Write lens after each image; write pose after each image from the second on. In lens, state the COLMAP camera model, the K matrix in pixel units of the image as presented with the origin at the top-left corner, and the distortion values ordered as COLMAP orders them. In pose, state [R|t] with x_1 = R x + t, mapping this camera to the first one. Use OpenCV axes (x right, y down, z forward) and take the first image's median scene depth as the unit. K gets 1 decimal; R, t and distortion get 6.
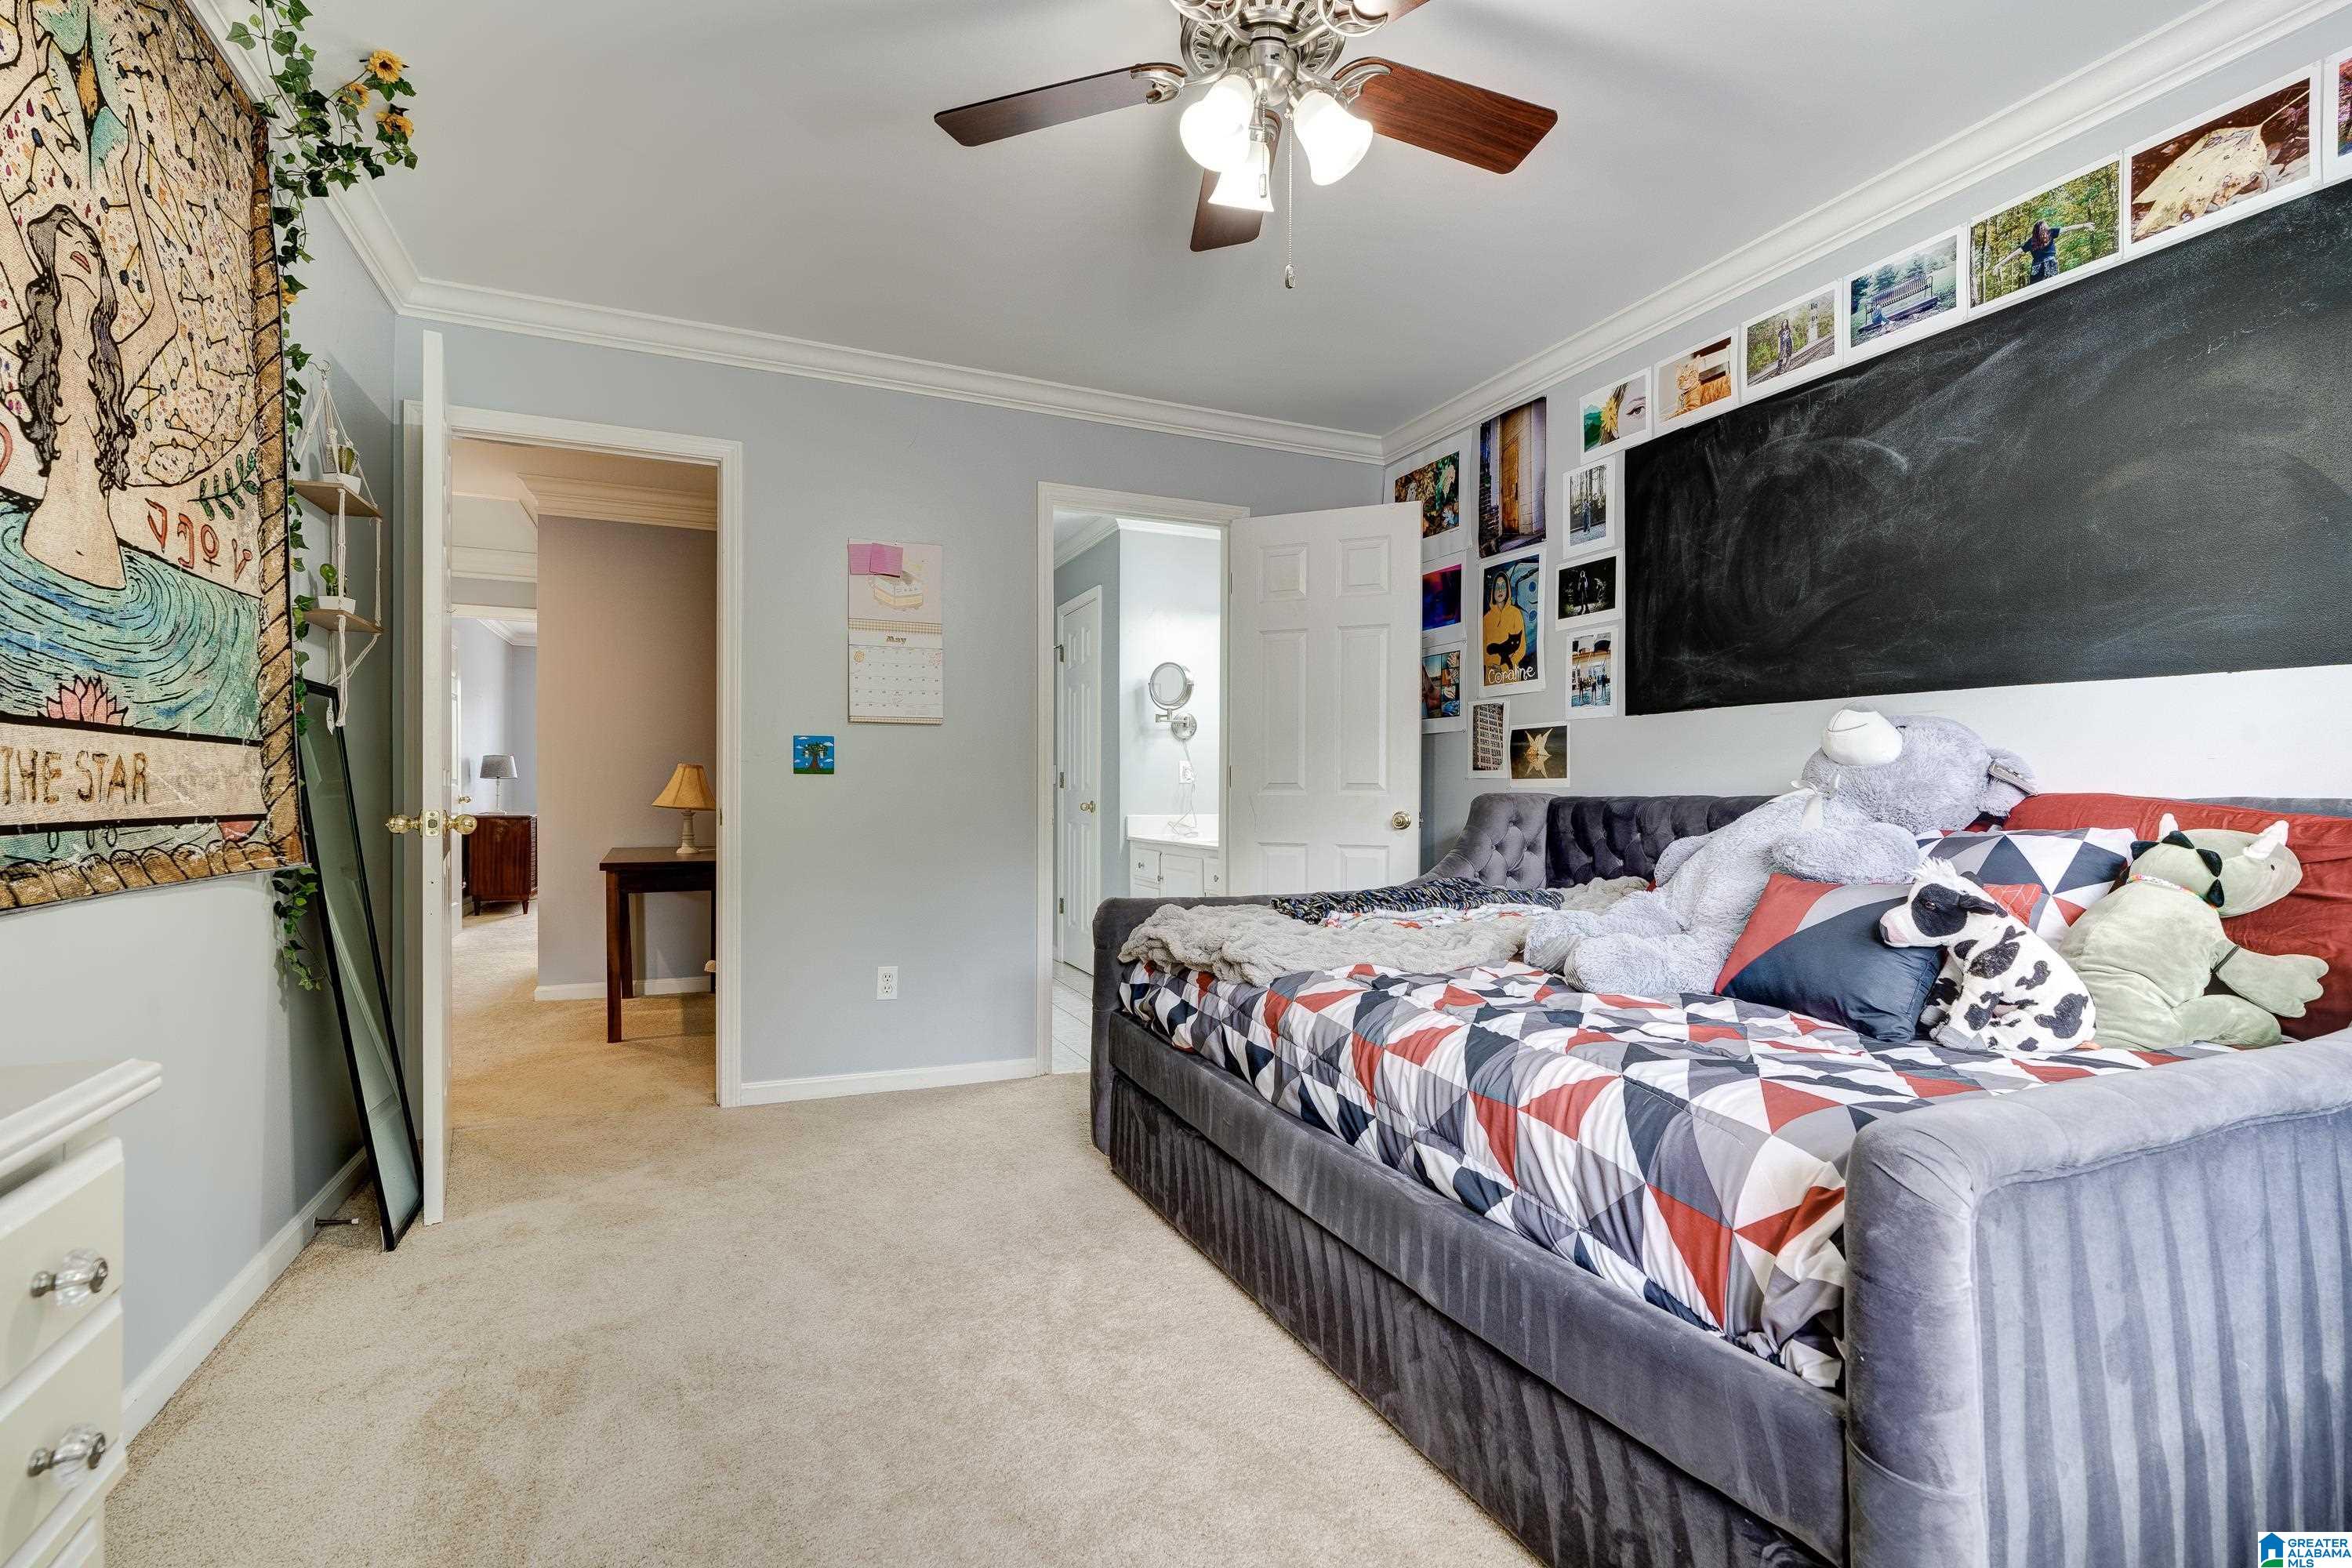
lens RADIAL K [[1075.2, 0, 1167.4], [0, 1075.2, 788.9], [0, 0, 1]] dist [0.000960, 0.000258]
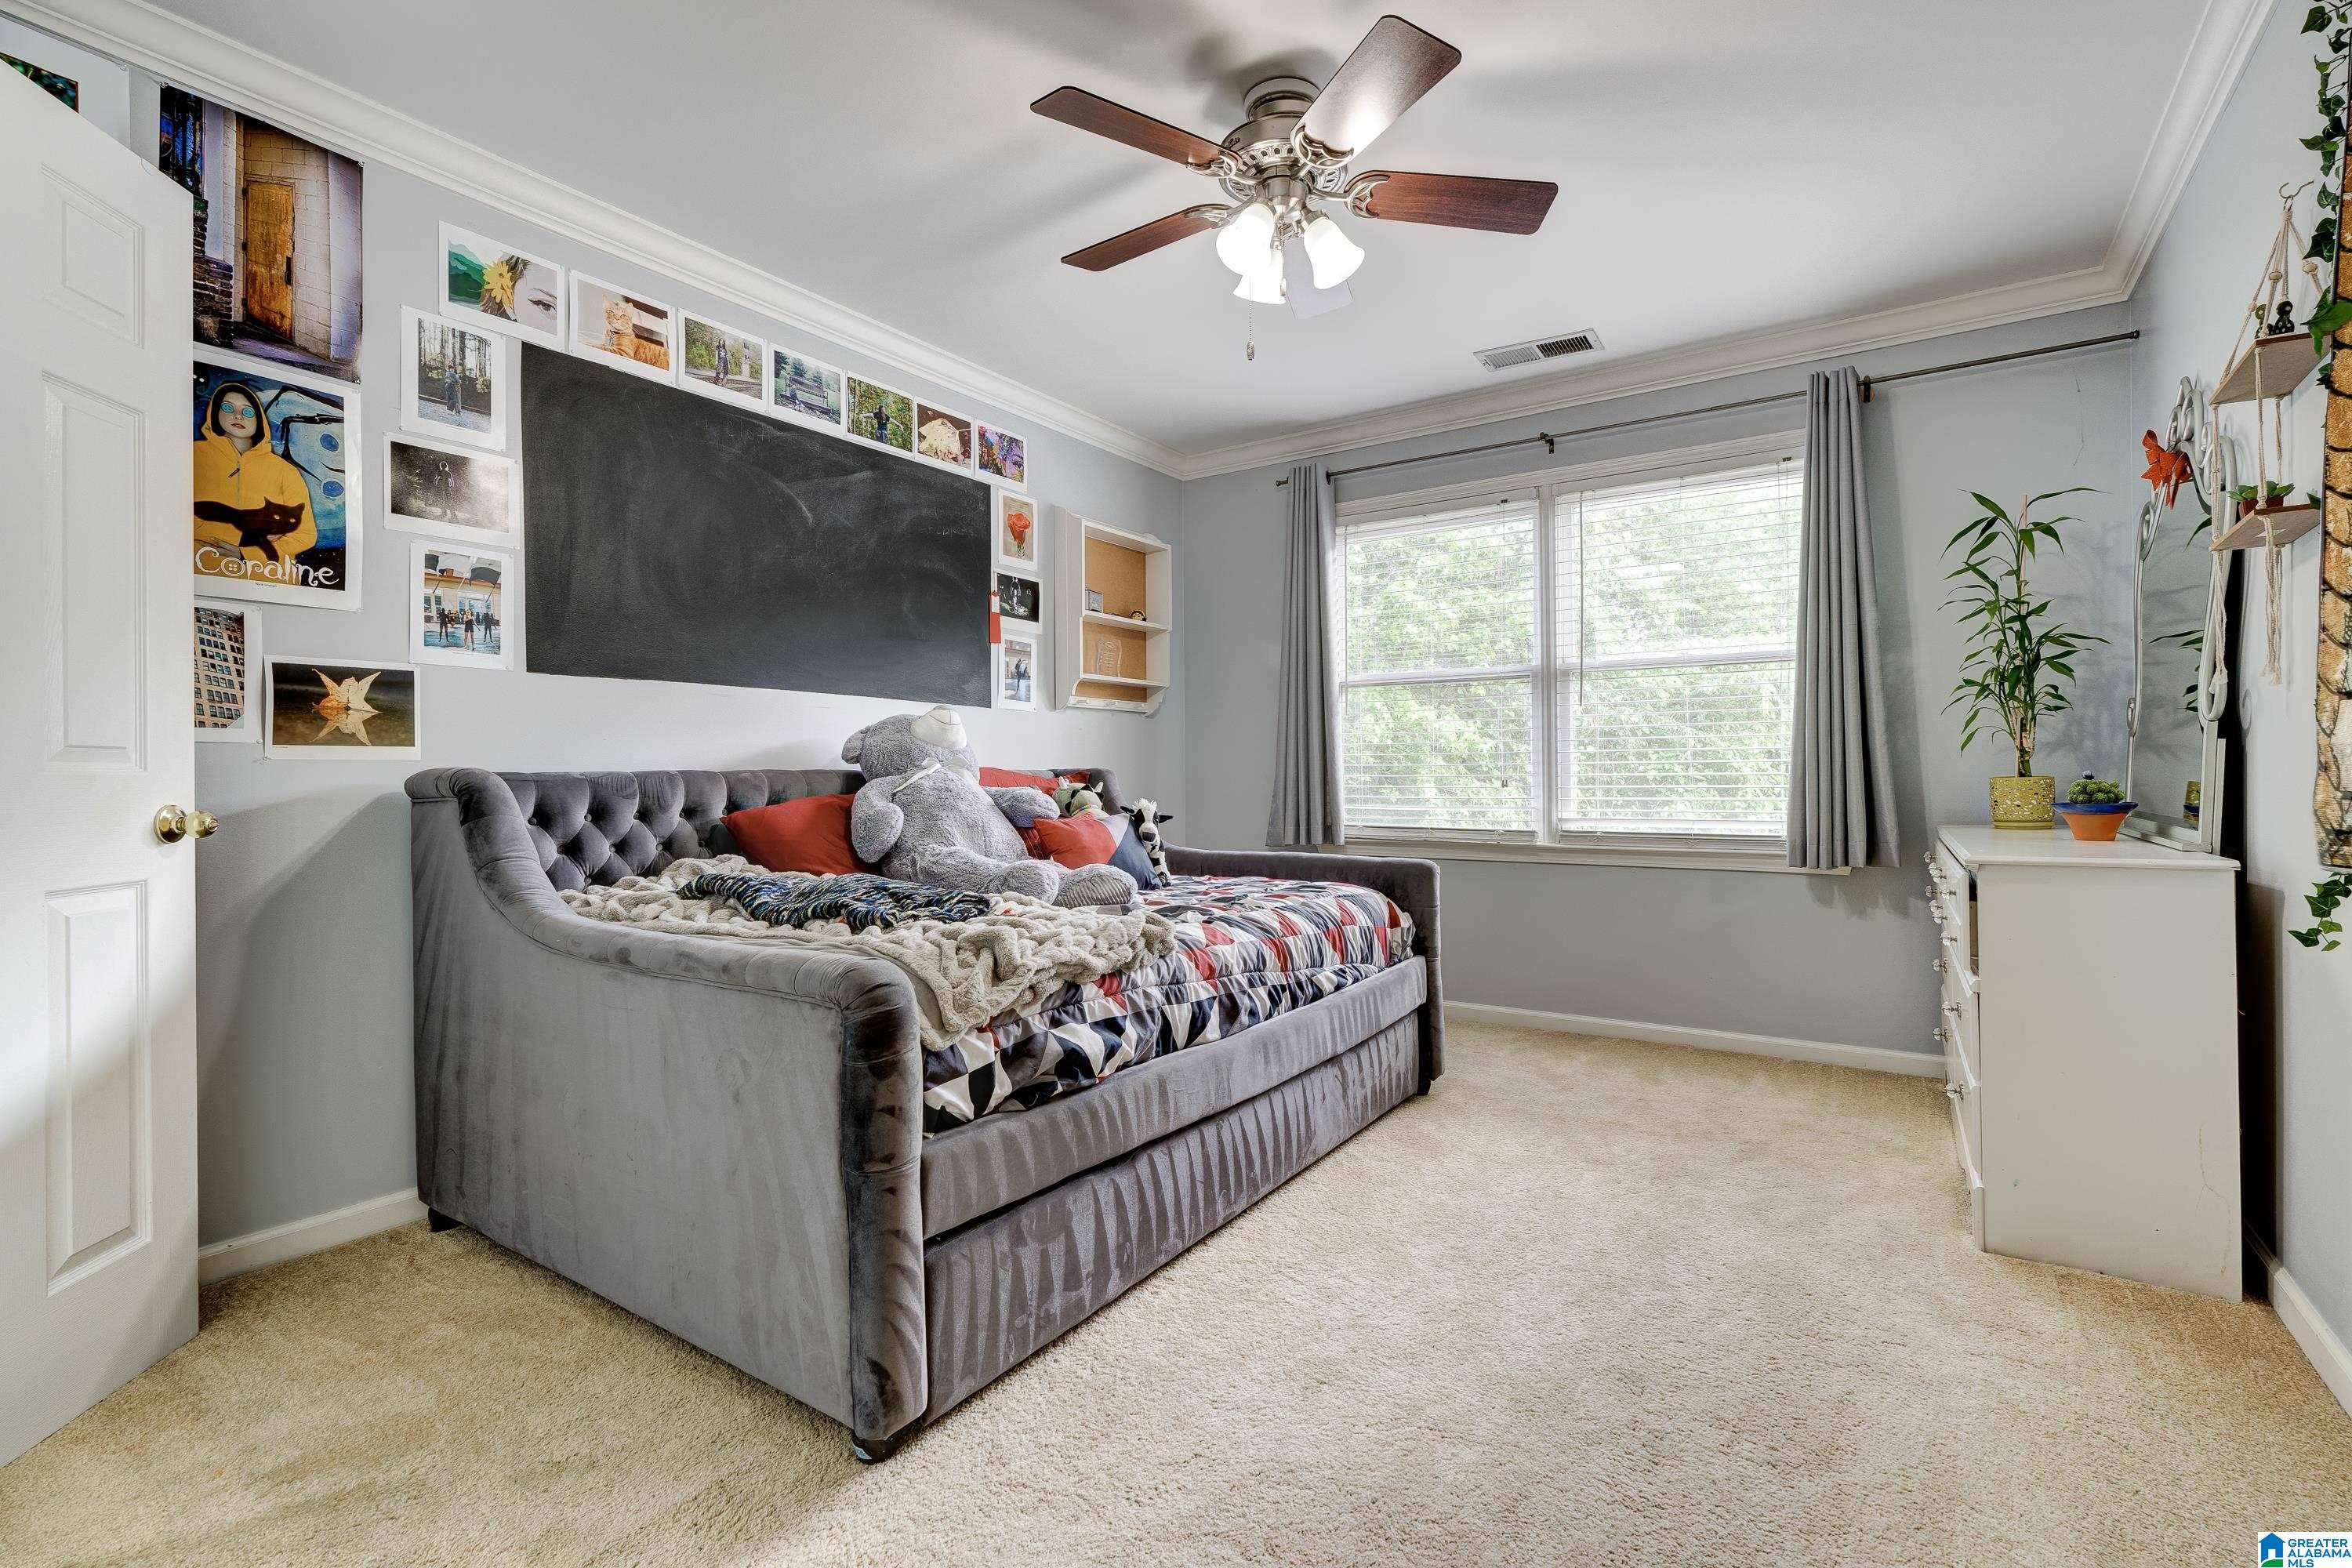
lens RADIAL K [[1075.2, 0, 1165.8], [0, 1075.2, 765.6], [0, 0, 1]] dist [0.000960, 0.000258]
pose [[-0.537134, 0.008581, 0.843453, -0.486566], [0.006087, 0.999962, -0.006297, 0.009824], [-0.843475, 0.001752, -0.537166, 0.983162]]
